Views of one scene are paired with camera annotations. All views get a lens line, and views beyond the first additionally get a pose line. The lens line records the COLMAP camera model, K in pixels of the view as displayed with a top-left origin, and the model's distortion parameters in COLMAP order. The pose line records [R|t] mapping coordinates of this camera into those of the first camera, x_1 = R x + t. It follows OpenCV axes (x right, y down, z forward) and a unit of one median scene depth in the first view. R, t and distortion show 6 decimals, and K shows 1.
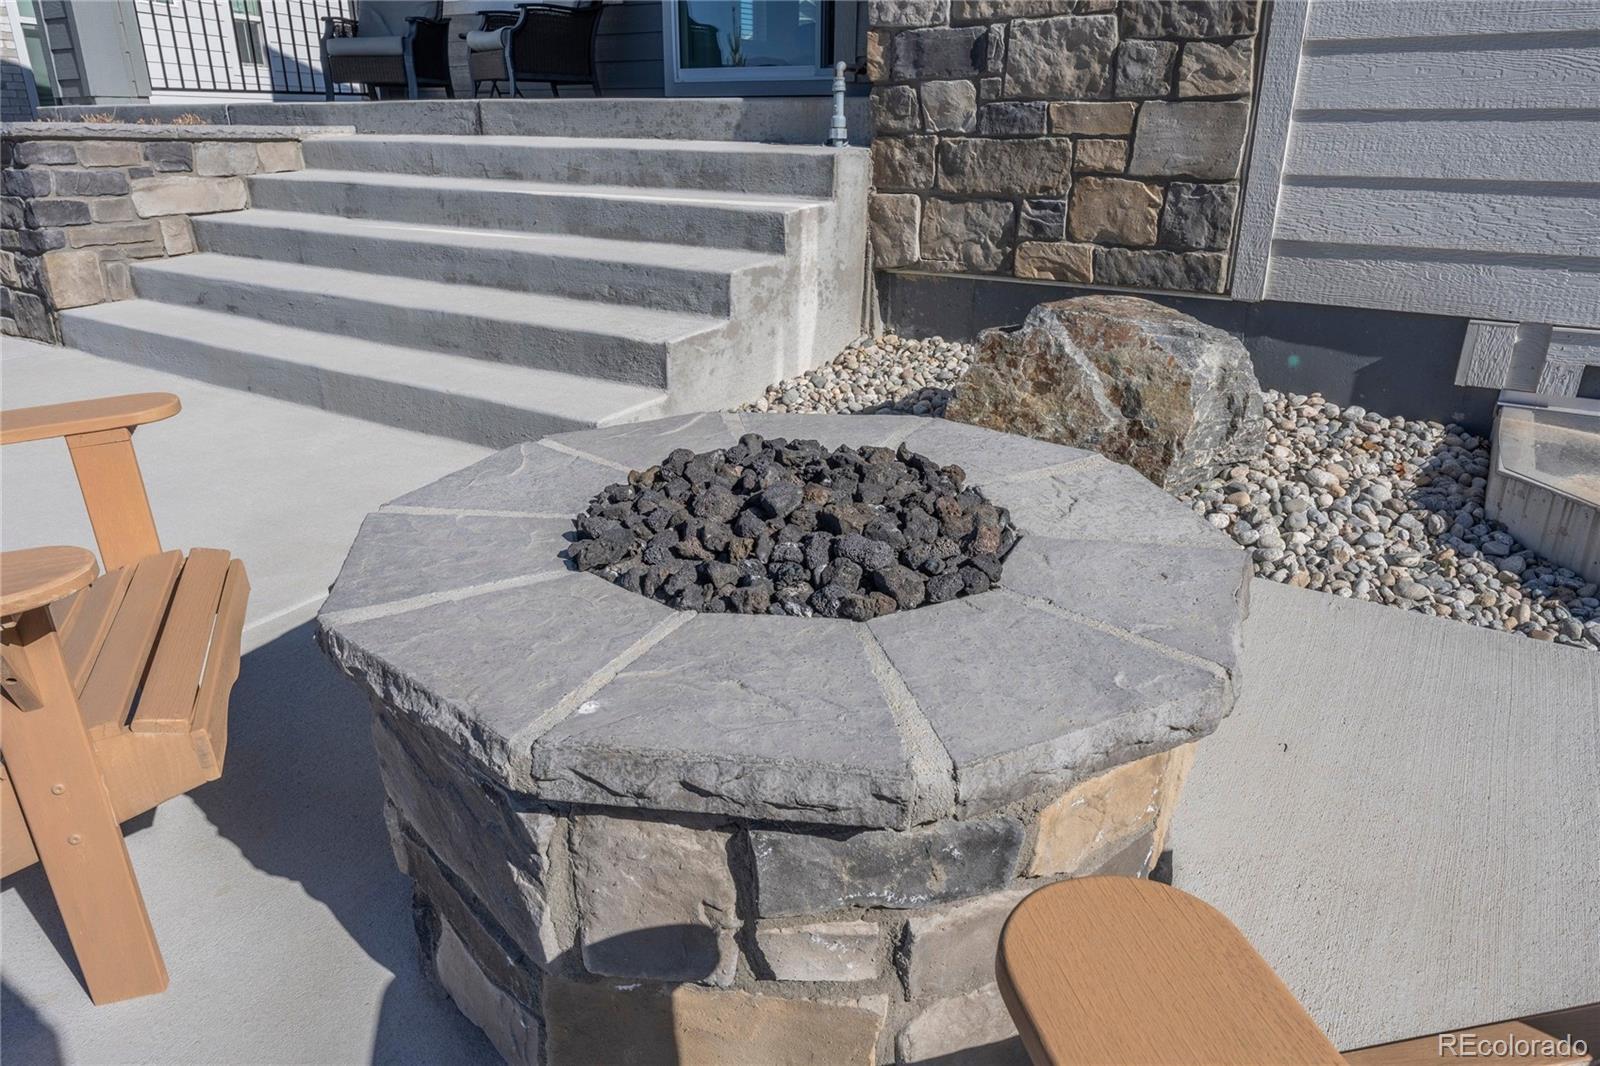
lens RADIAL K [[1059.0, 0, 798.4], [0, 1059.0, 536.3], [0, 0, 1]] dist [-0.002204, 0.000545]
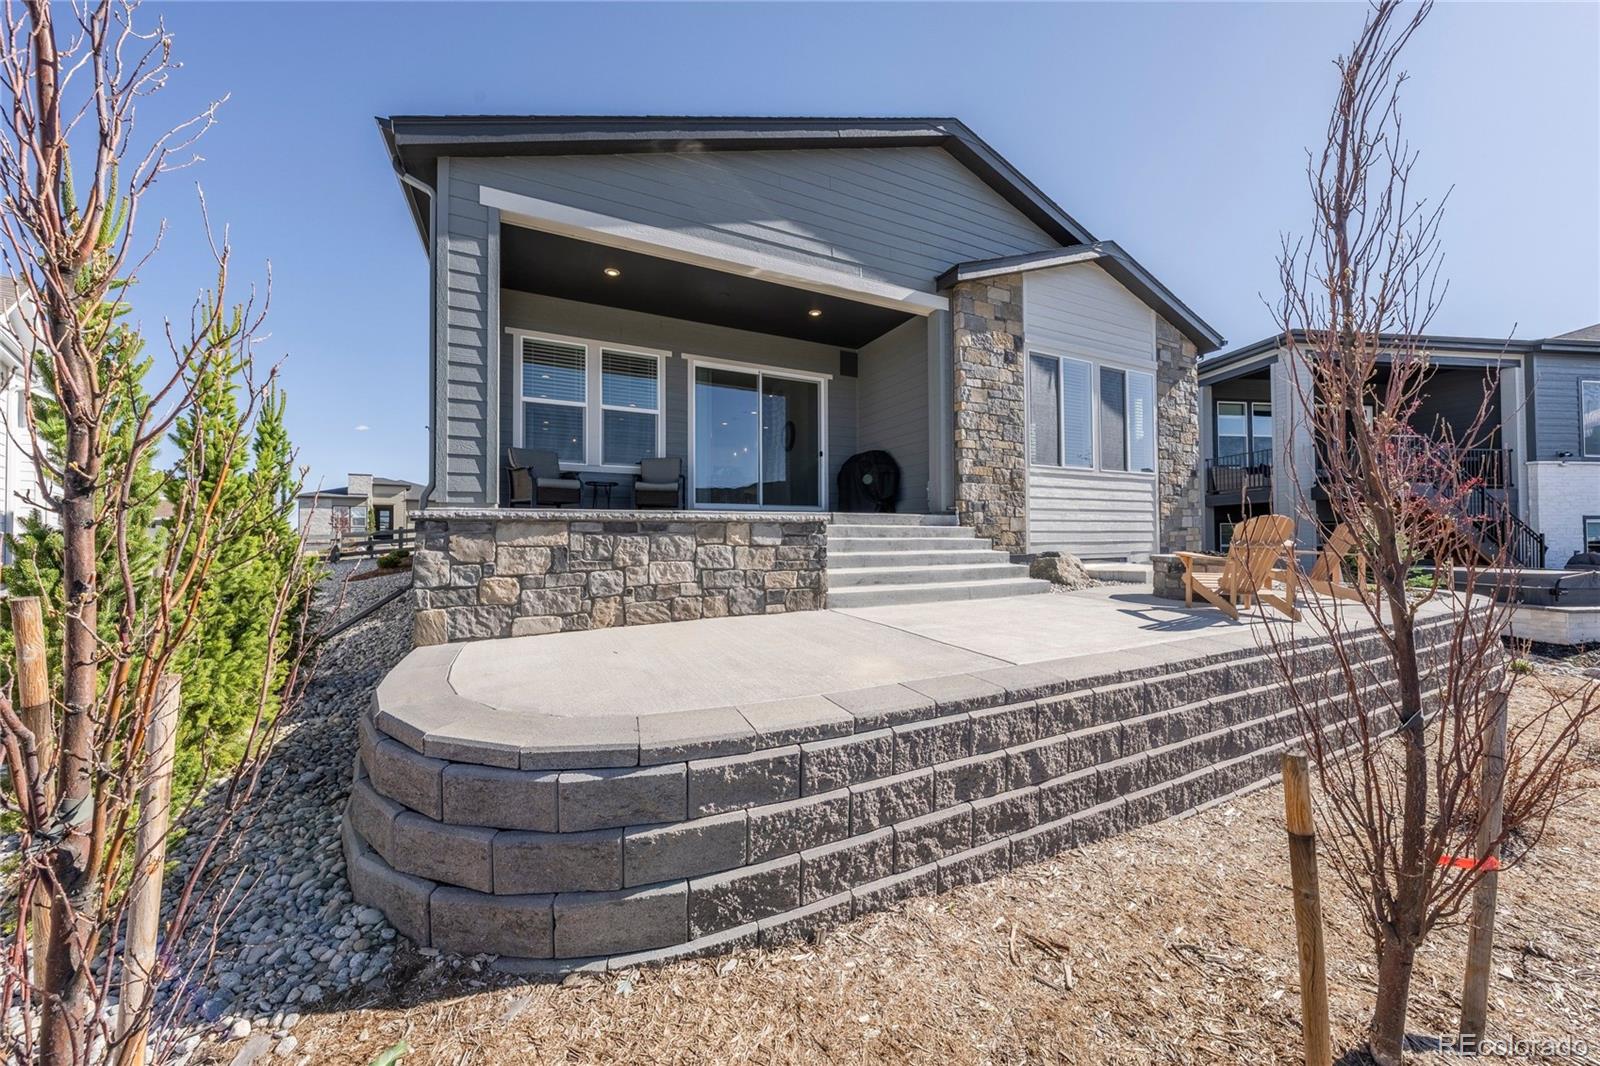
lens RADIAL K [[540.2, 0, 792.9], [0, 540.2, 527.5], [0, 0, 1]] dist [0.000123, -0.000004]
pose [[0.499720, 0.010407, 0.866125, -2.369988], [0.322543, 0.925781, -0.197218, -0.195868], [-0.803895, 0.377916, 0.459274, 0.671734]]
